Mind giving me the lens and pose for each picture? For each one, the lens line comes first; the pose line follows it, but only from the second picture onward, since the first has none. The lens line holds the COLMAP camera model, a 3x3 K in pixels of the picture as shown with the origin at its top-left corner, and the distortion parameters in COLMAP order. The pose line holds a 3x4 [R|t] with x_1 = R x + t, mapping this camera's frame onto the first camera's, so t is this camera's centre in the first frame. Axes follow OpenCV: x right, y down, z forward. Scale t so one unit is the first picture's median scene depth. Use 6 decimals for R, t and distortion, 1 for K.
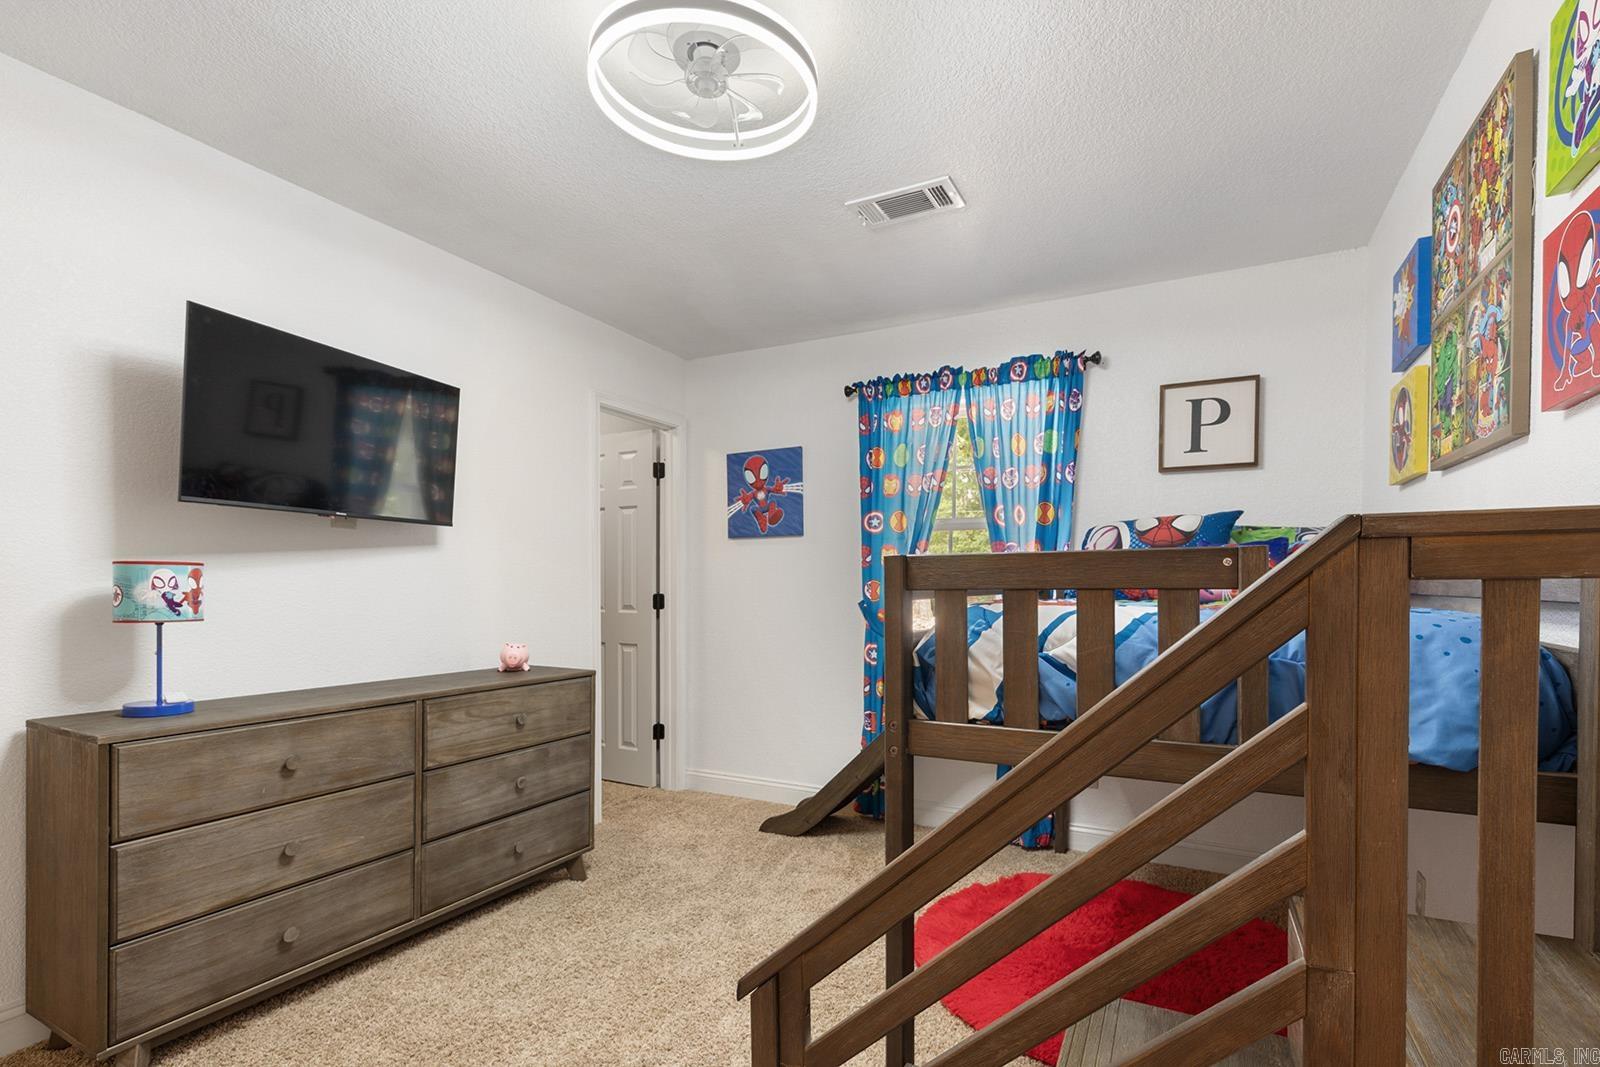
lens RADIAL K [[736.6, 0, 802.3], [0, 736.6, 603.1], [0, 0, 1]] dist [0.001276, 0.000008]
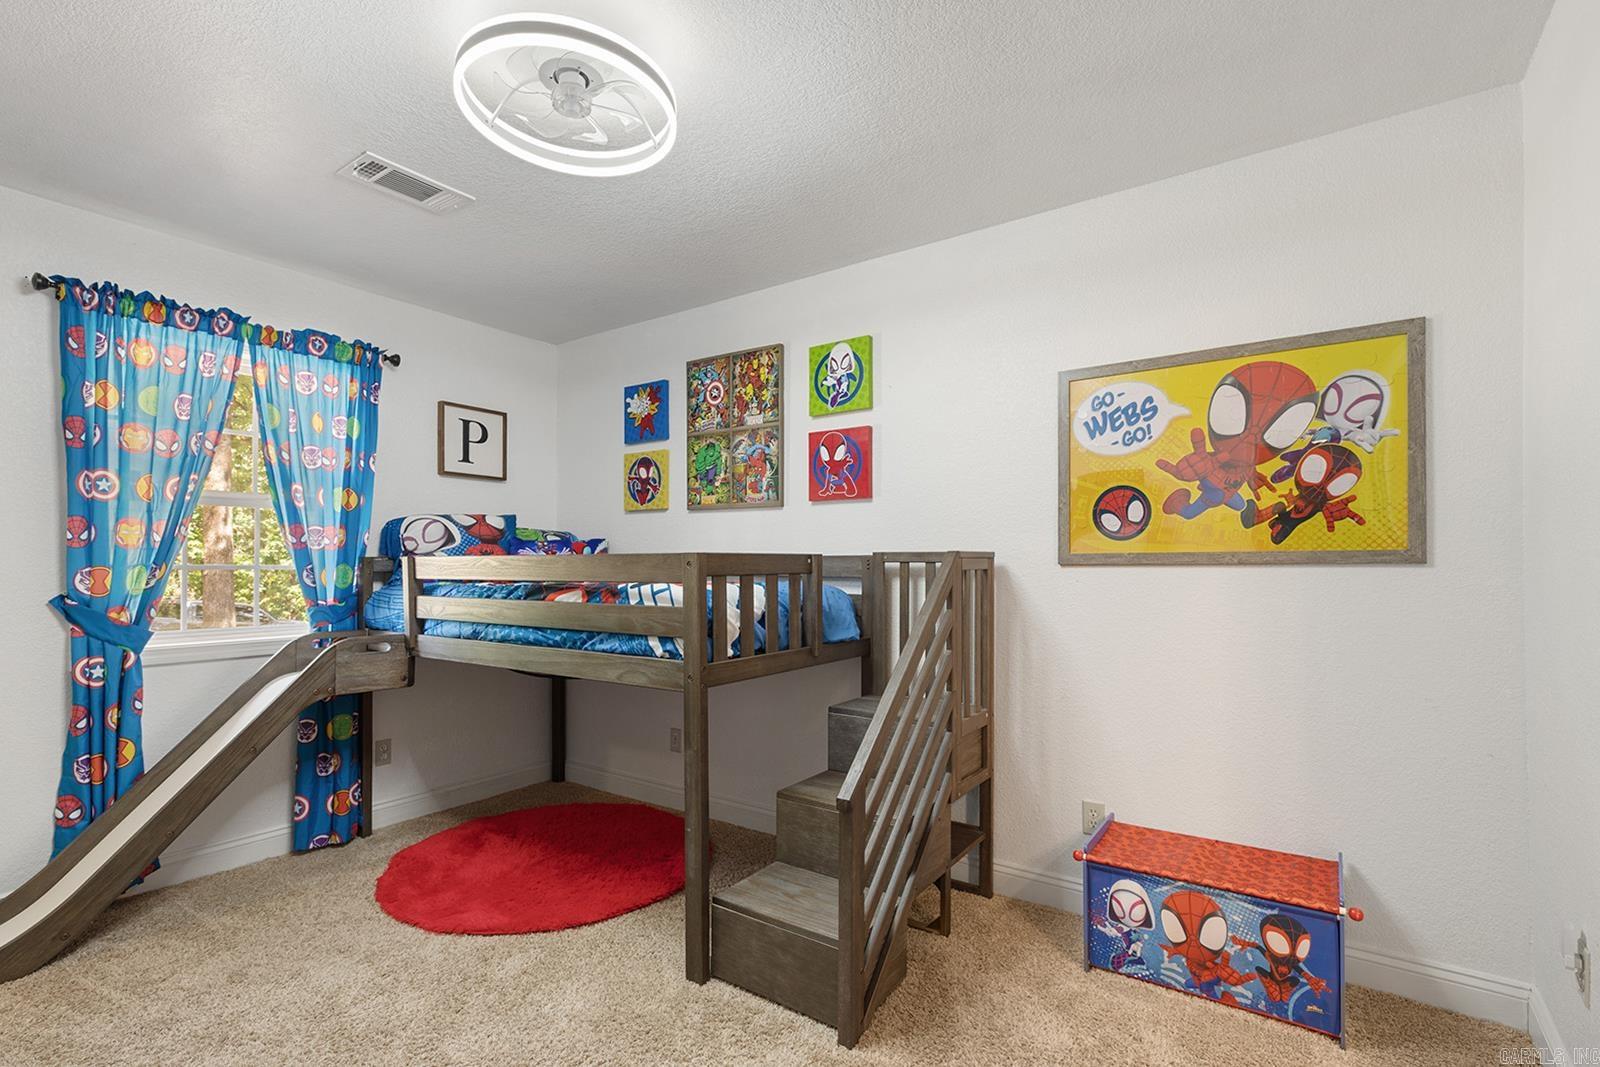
lens RADIAL K [[737.6, 0, 802.4], [0, 737.6, 584.5], [0, 0, 1]] dist [-0.002129, -0.000795]
pose [[0.132522, -0.024263, 0.990883, -0.570693], [0.027725, 0.999400, 0.020764, -0.011065], [-0.990792, 0.024720, 0.133115, 0.266543]]
